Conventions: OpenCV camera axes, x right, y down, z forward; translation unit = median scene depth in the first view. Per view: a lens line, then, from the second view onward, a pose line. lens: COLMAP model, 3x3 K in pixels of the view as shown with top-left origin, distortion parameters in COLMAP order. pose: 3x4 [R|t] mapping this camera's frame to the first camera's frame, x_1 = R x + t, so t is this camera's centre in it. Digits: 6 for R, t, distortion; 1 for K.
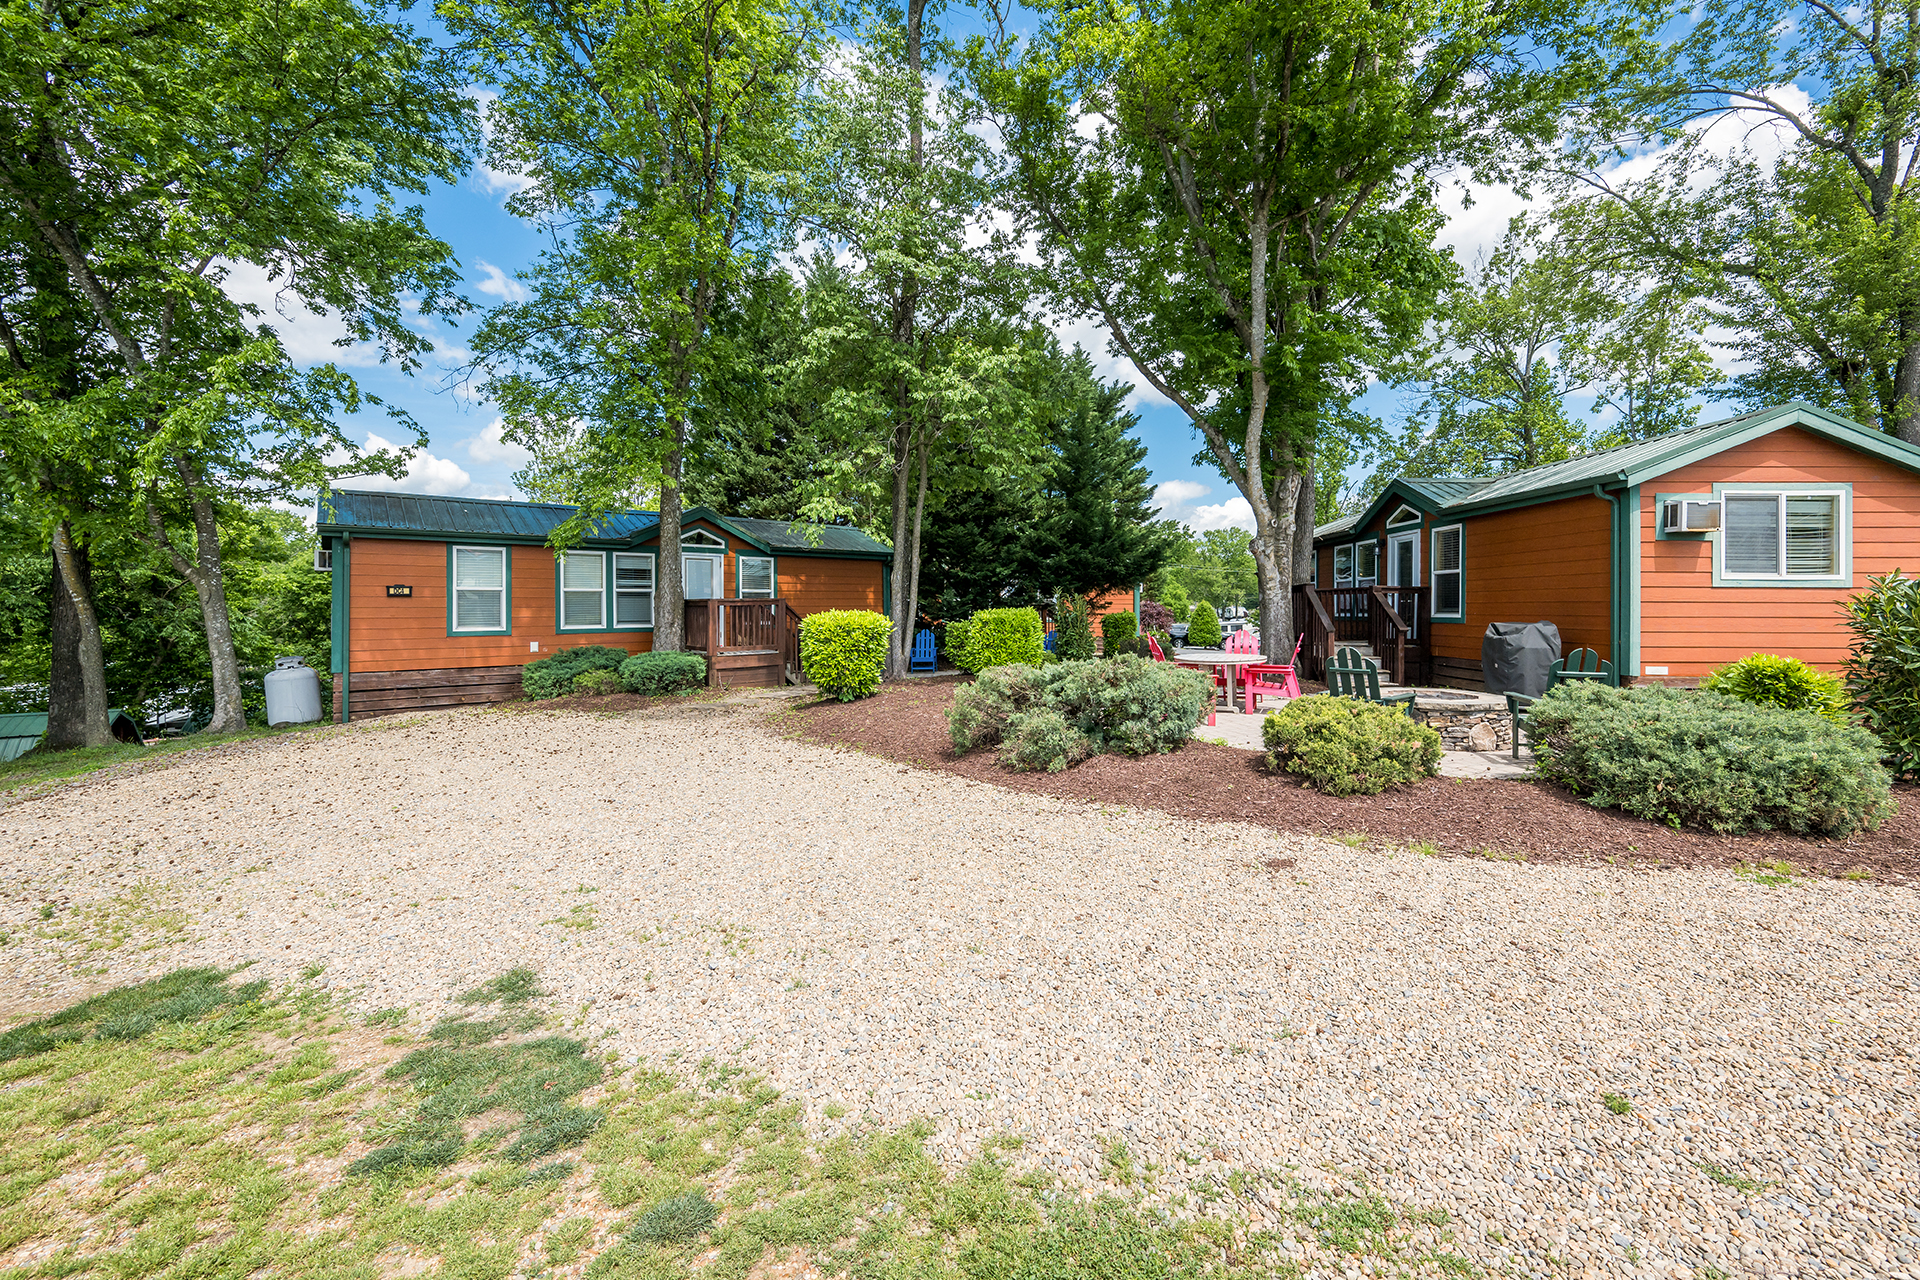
lens RADIAL K [[752.2, 0, 962.2], [0, 752.2, 627.7], [0, 0, 1]] dist [0.001643, 0.000079]
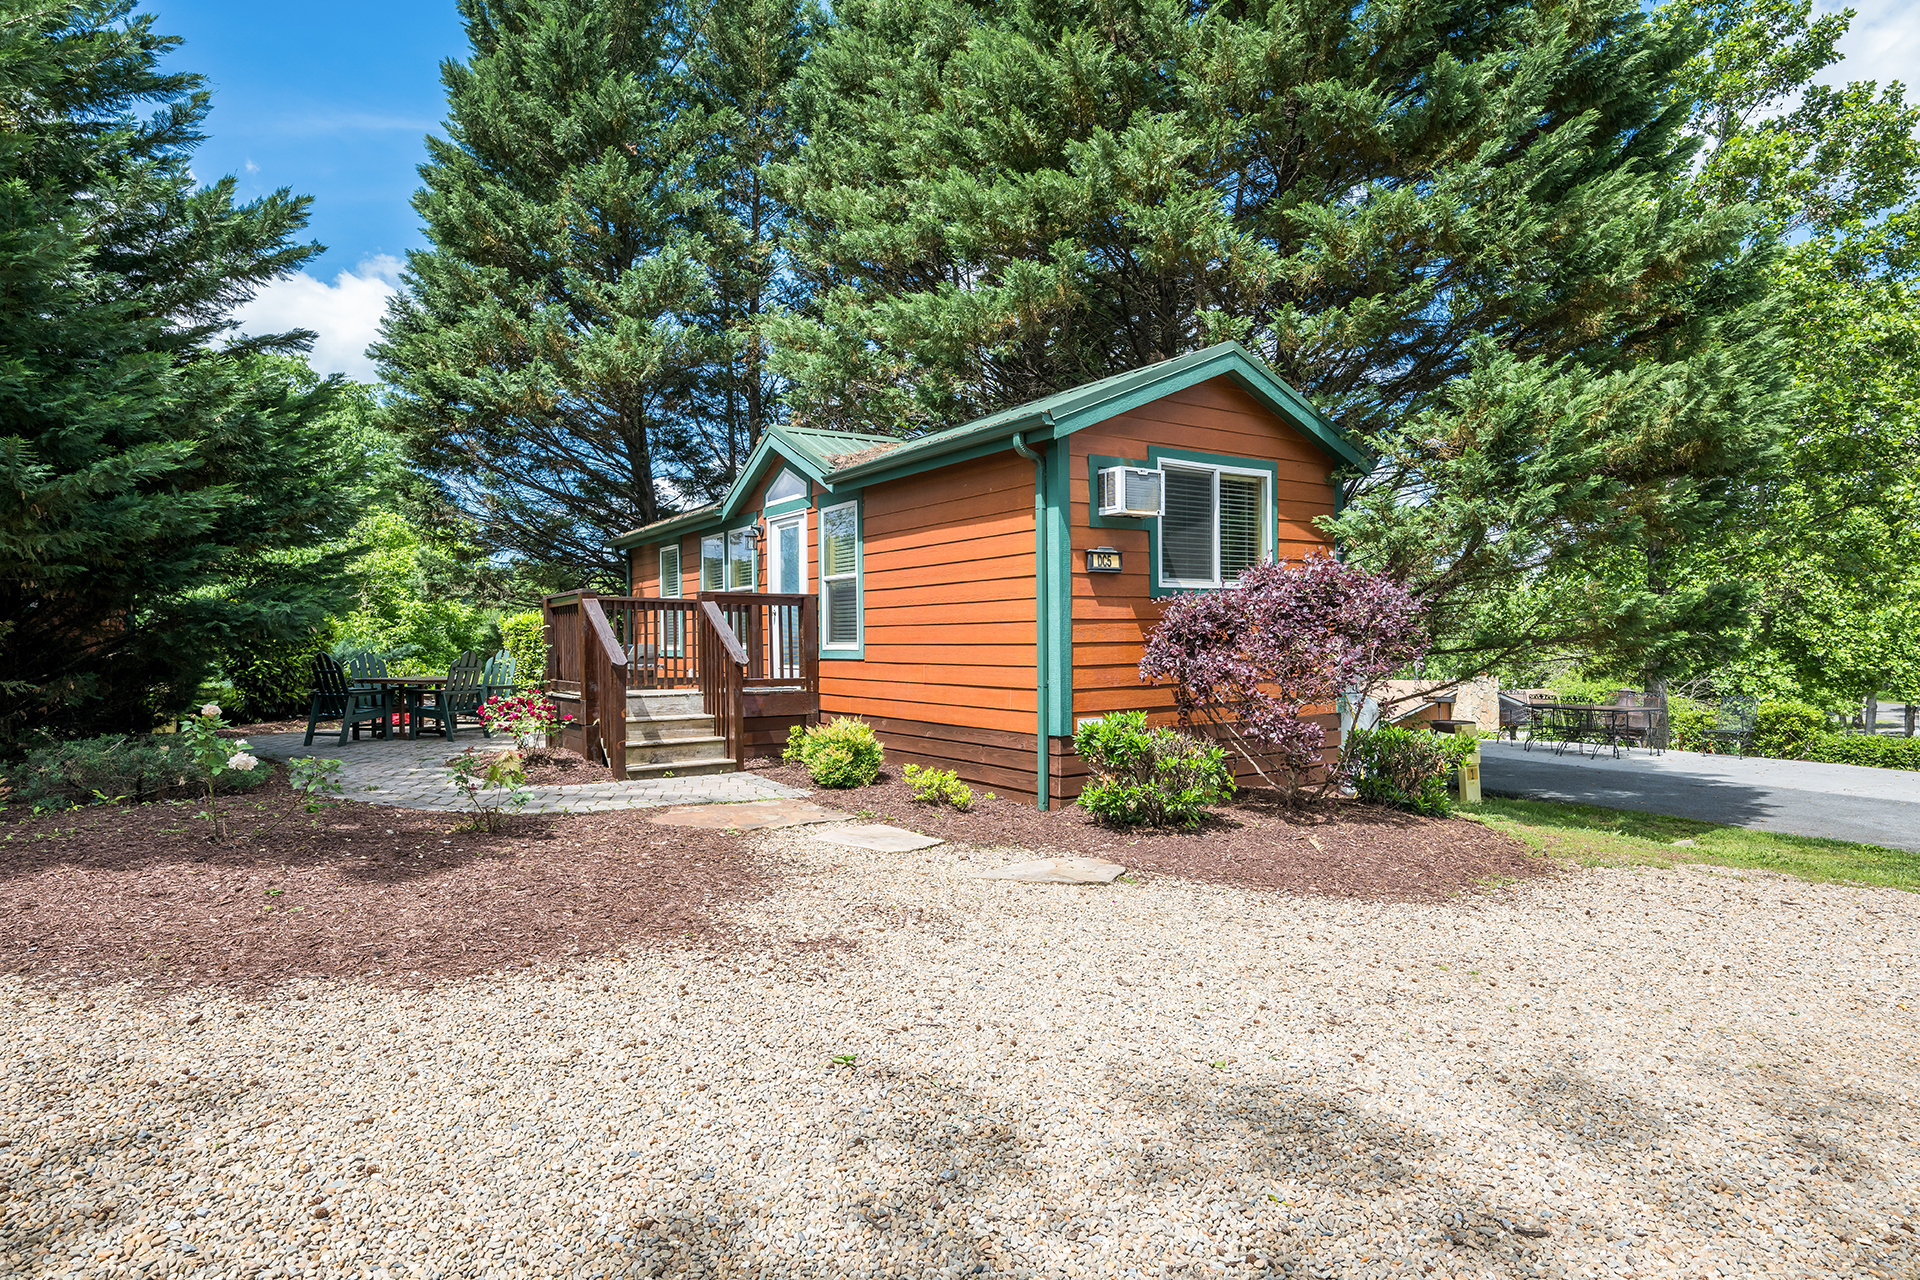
lens RADIAL K [[1008.6, 0, 960.0], [0, 1008.6, 640.0], [0, 0, 1]] dist [0.003257, 0.001108]
pose [[0.797165, -0.003768, 0.603750, 0.191182], [0.012142, 0.999878, -0.009791, -0.008123], [-0.603640, 0.015136, 0.797113, 0.233096]]
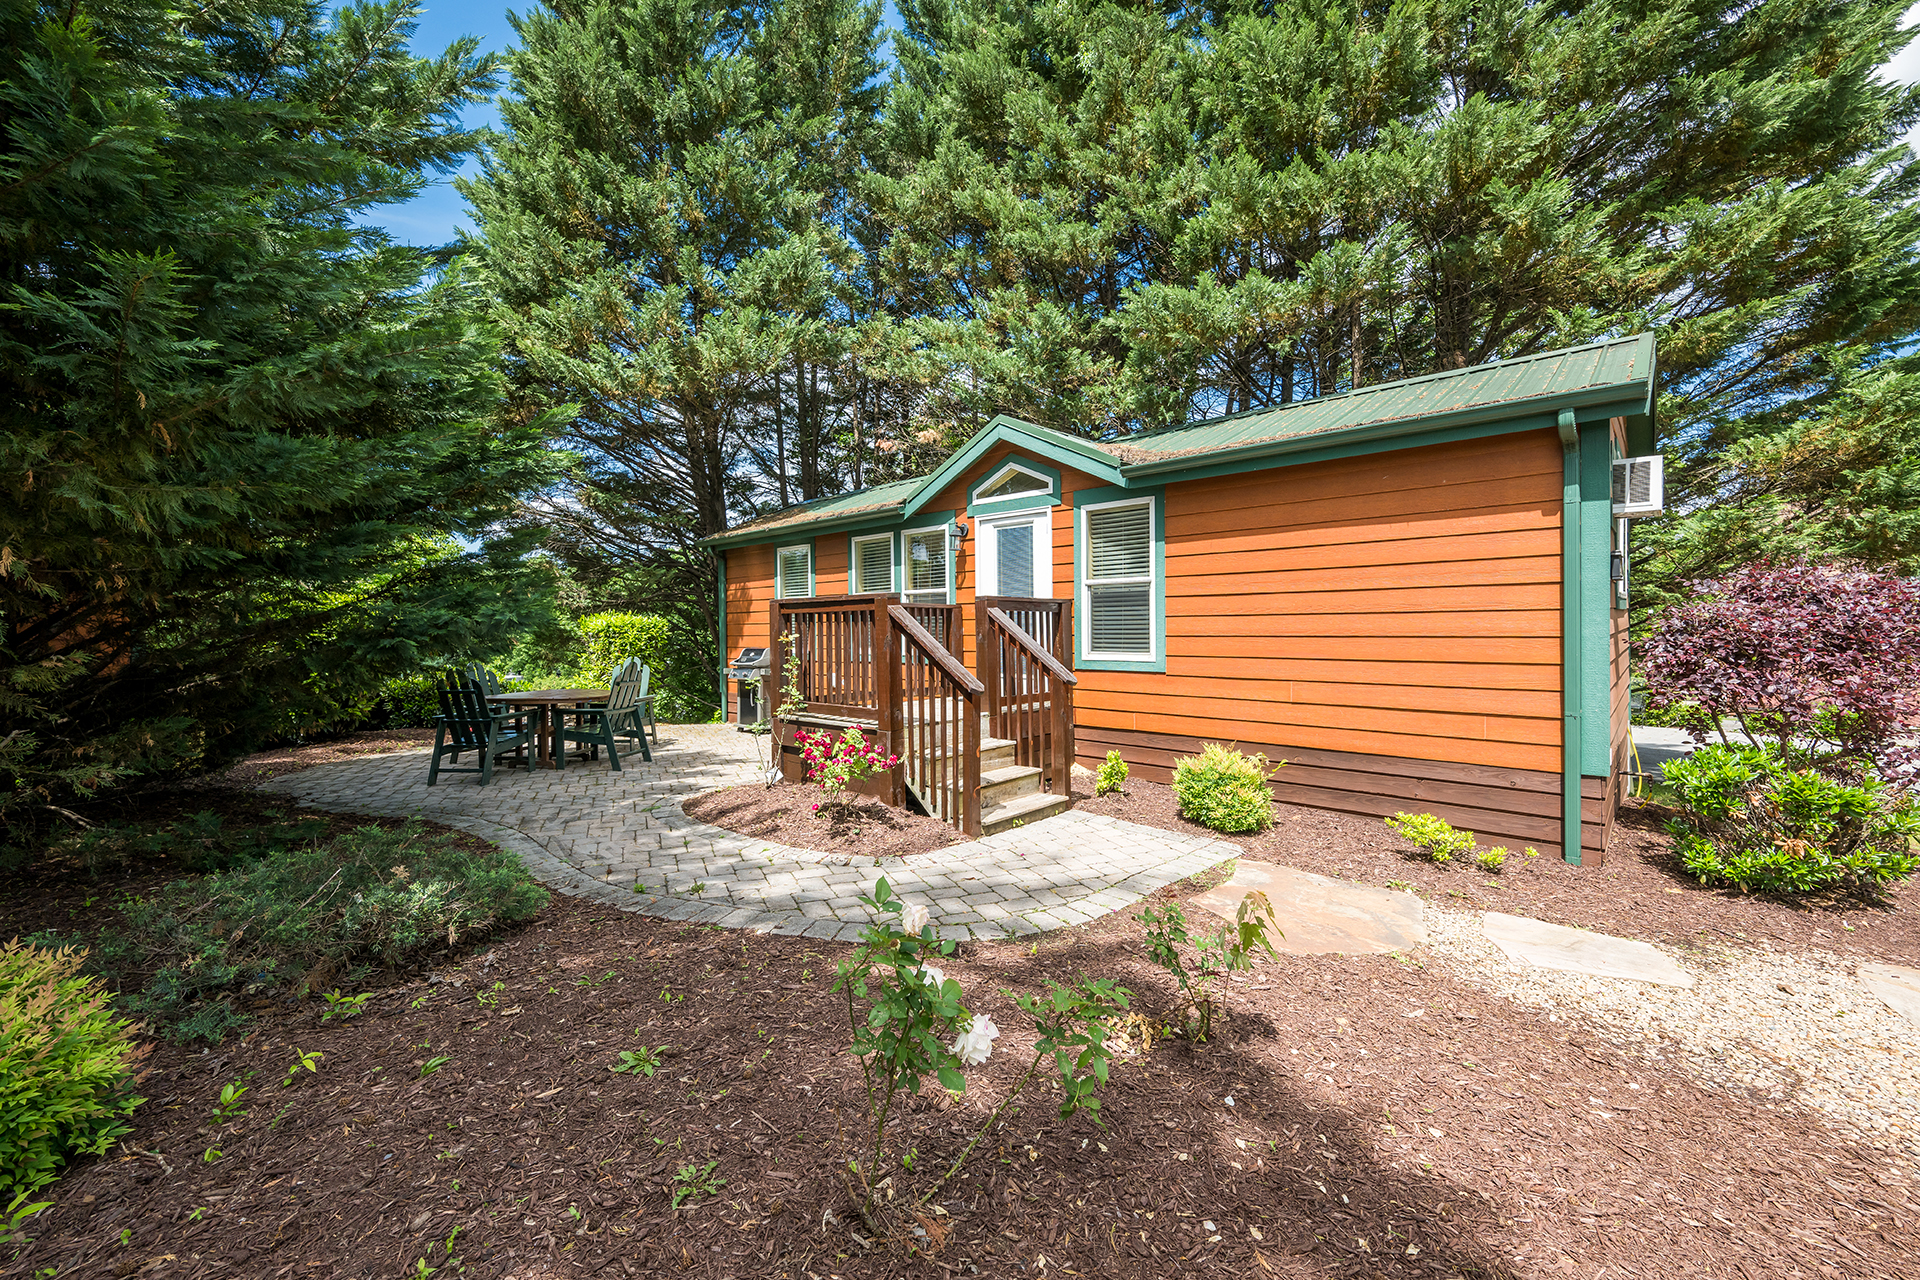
lens RADIAL K [[752.2, 0, 962.2], [0, 752.2, 627.7], [0, 0, 1]] dist [0.001643, 0.000079]
pose [[0.652705, -0.007547, 0.757575, 0.111178], [0.017060, 0.999843, -0.004737, -0.033194], [-0.757420, 0.016016, 0.652731, 0.670479]]
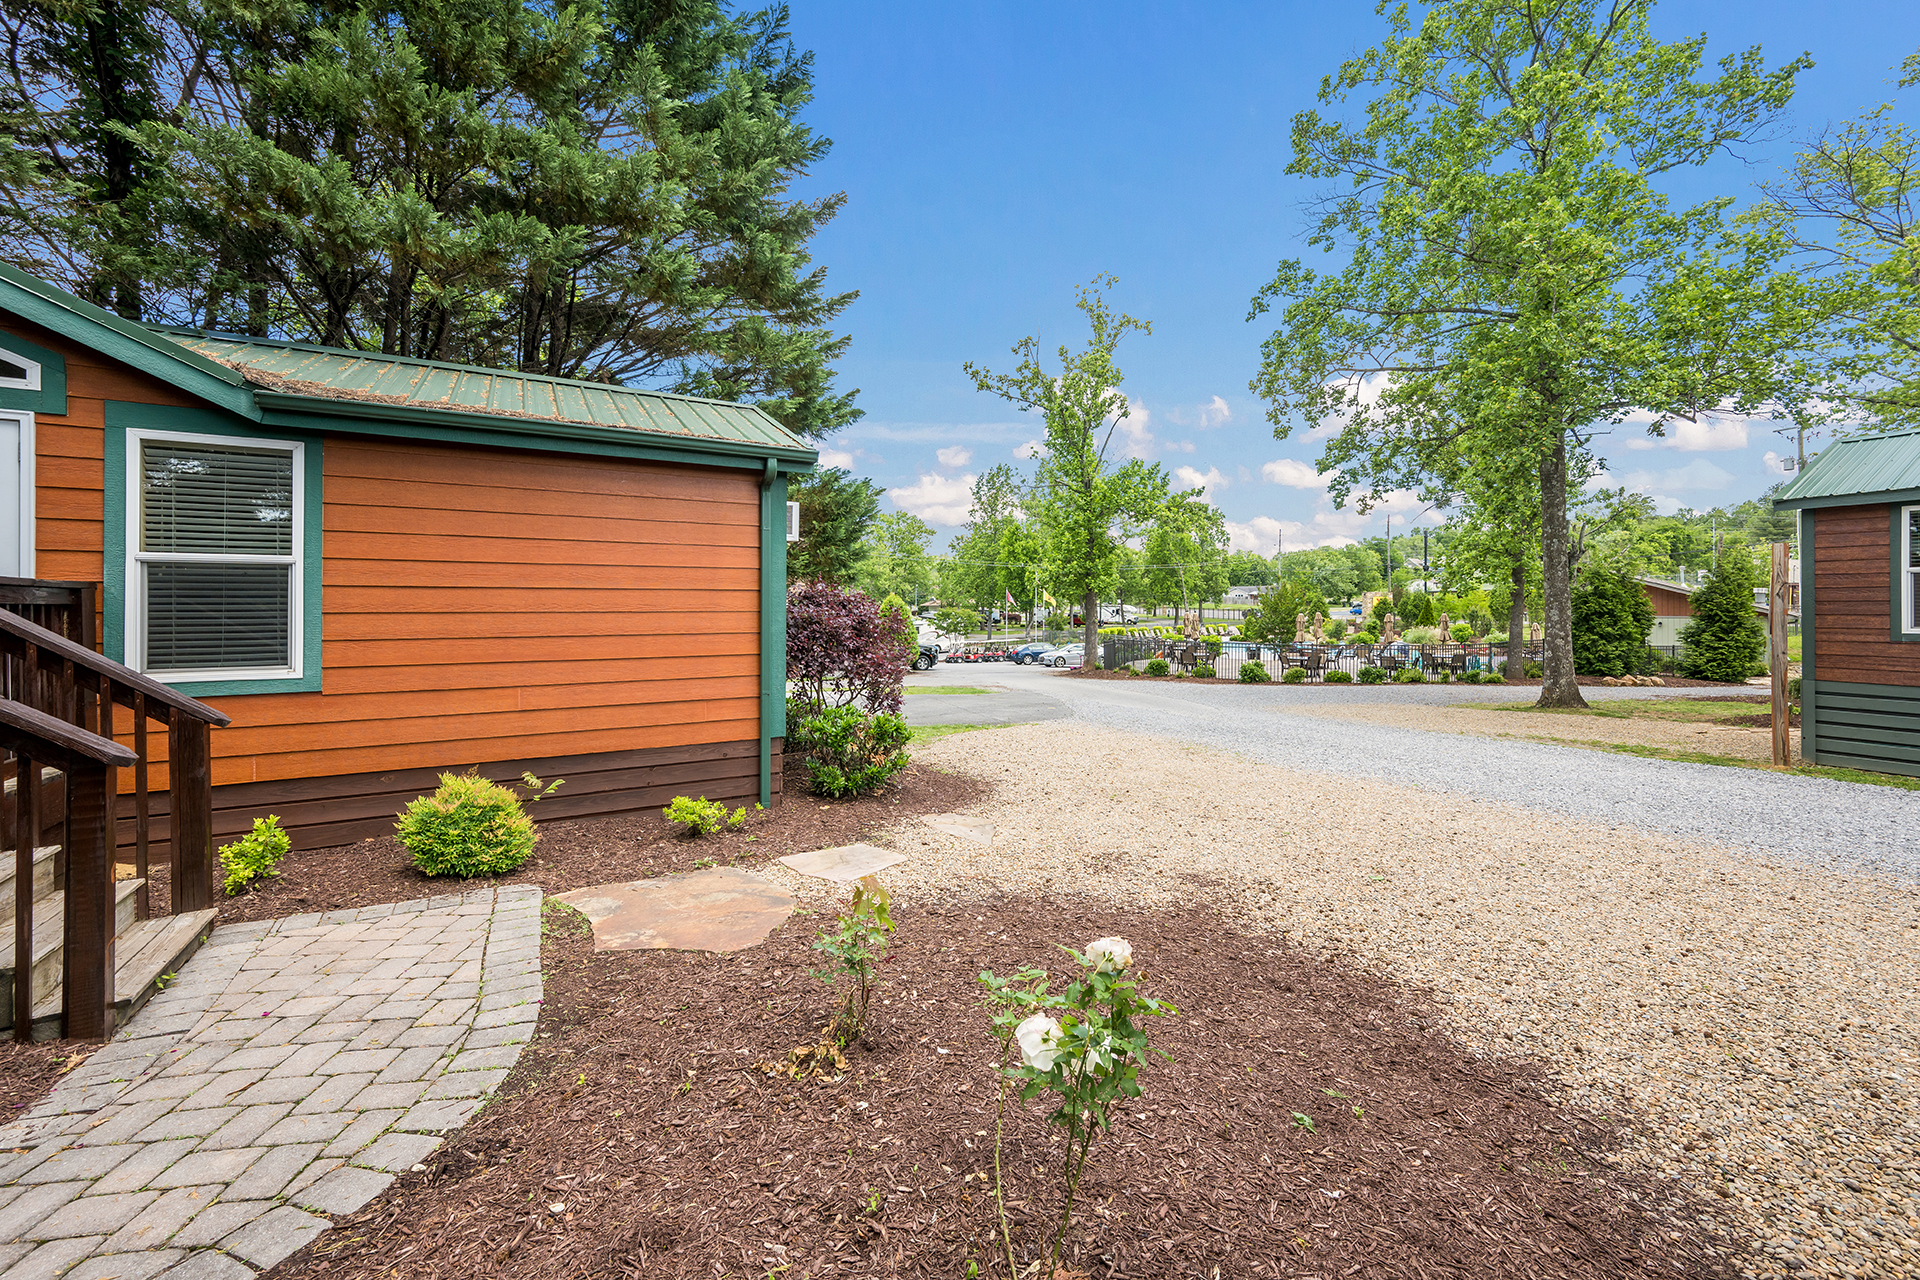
lens RADIAL K [[771.0, 0, 964.6], [0, 771.0, 610.7], [0, 0, 1]] dist [0.000200, -0.000155]
pose [[-0.531783, -0.004012, 0.846871, 0.104982], [0.011457, 0.999863, 0.011931, -0.043791], [-0.846803, 0.016048, -0.531664, 0.841230]]
